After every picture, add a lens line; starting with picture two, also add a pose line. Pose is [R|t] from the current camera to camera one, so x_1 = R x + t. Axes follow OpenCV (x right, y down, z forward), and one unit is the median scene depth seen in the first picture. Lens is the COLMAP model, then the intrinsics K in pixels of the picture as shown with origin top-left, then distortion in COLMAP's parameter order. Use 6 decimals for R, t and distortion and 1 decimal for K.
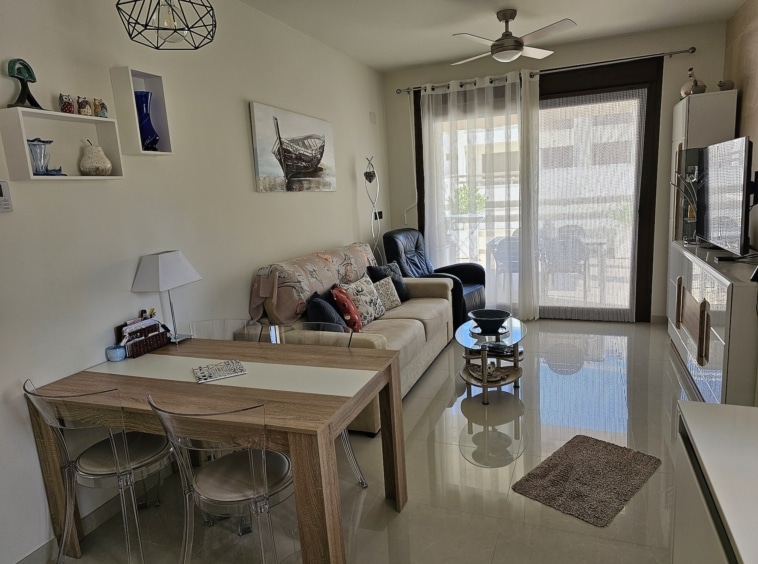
lens RADIAL K [[513.1, 0, 380.7], [0, 513.1, 284.1], [0, 0, 1]] dist [0.043148, -0.019095]
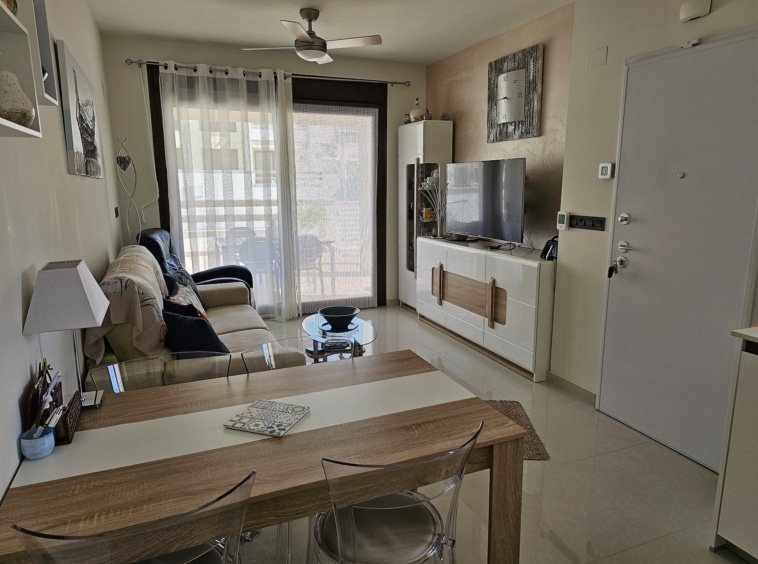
lens RADIAL K [[513.1, 0, 380.5], [0, 513.1, 281.7], [0, 0, 1]] dist [0.043148, -0.019095]
pose [[0.718546, -0.082095, 0.690617, -0.299754], [0.089046, 0.995696, 0.025713, -0.012357], [-0.689755, 0.043021, 0.722764, 0.153169]]
